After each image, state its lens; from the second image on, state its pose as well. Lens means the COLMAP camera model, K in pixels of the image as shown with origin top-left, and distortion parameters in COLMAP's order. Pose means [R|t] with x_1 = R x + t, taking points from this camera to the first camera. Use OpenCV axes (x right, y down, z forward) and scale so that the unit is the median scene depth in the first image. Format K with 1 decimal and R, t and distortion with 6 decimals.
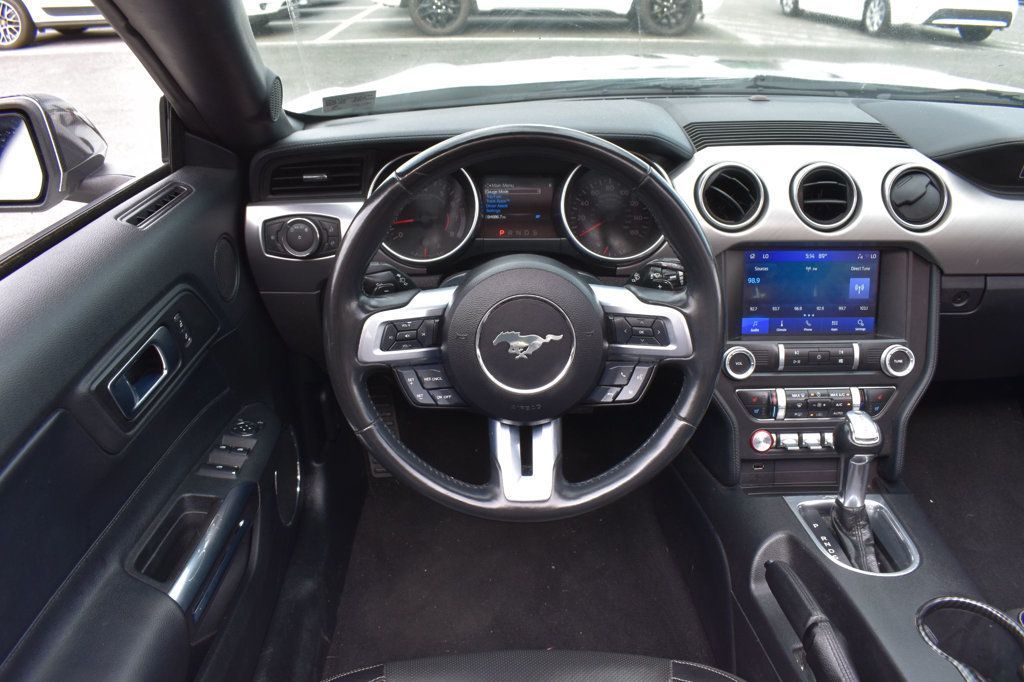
lens RADIAL K [[788.3, 0, 511.8], [0, 788.3, 339.9], [0, 0, 1]] dist [-0.101515, 0.019525]
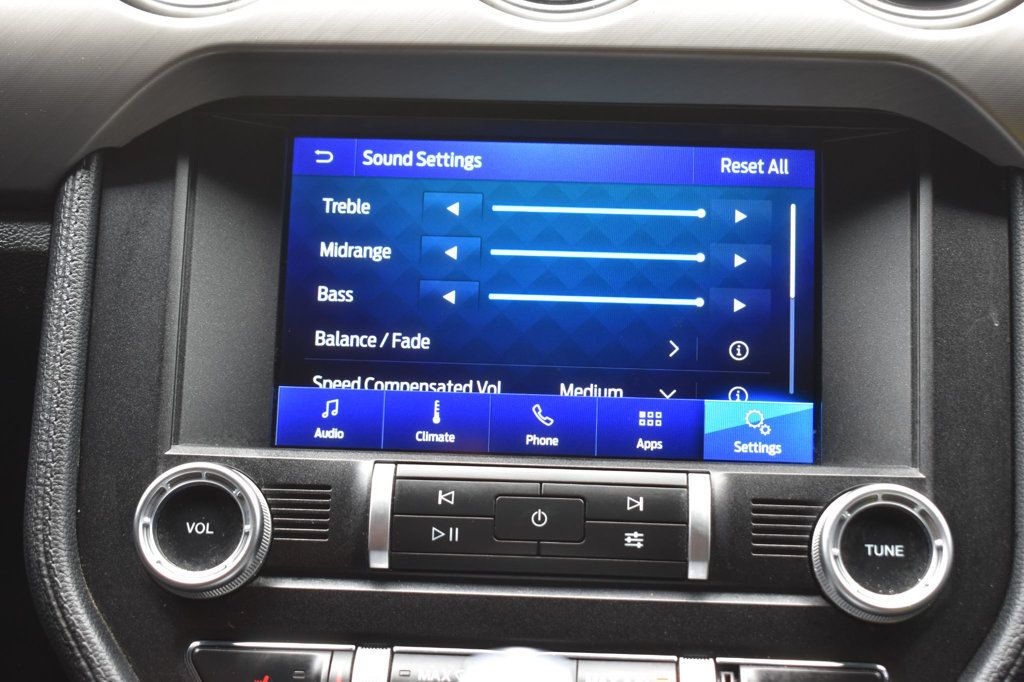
lens RADIAL K [[1657.8, 0, 514.6], [0, 1657.8, 343.1], [0, 0, 1]] dist [-0.021926, 0.000000]
pose [[0.998116, 0.036014, -0.049681, 0.409183], [-0.050642, 0.940666, -0.335534, 0.143284], [0.034649, 0.337418, 0.940717, 0.491547]]
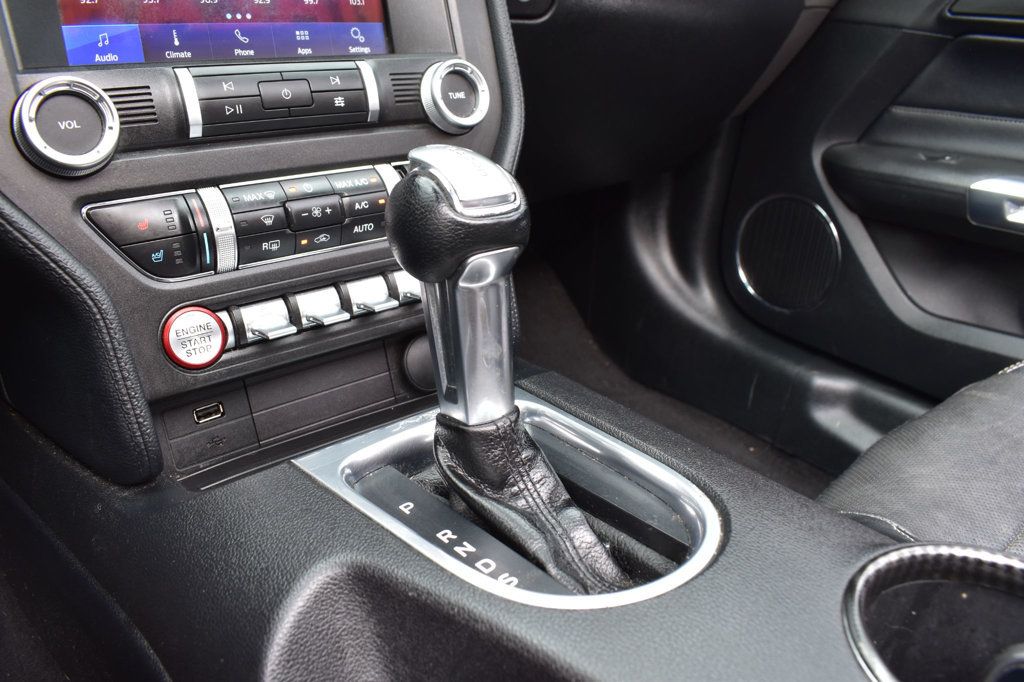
lens RADIAL K [[788.3, 0, 508.0], [0, 788.3, 343.5], [0, 0, 1]] dist [-0.101515, 0.019525]
pose [[0.759067, -0.230597, 0.608804, 0.211482], [0.232288, 0.969545, 0.077615, 0.139287], [-0.608161, 0.082503, 0.789515, 0.627616]]
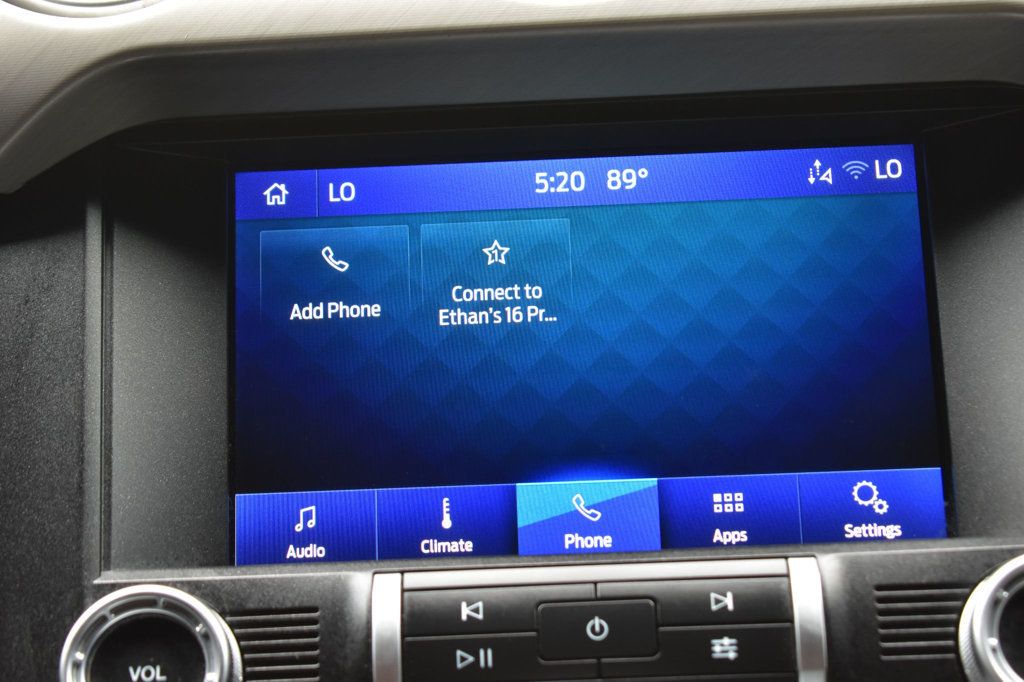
lens RADIAL K [[2306.4, 0, 510.9], [0, 2306.4, 342.4], [0, 0, 1]] dist [0.055521, 0.000000]
pose [[0.998936, -0.034882, -0.030183, 0.391753], [0.018282, 0.900147, -0.435202, 0.196337], [0.042350, 0.434187, 0.899827, 0.476247]]
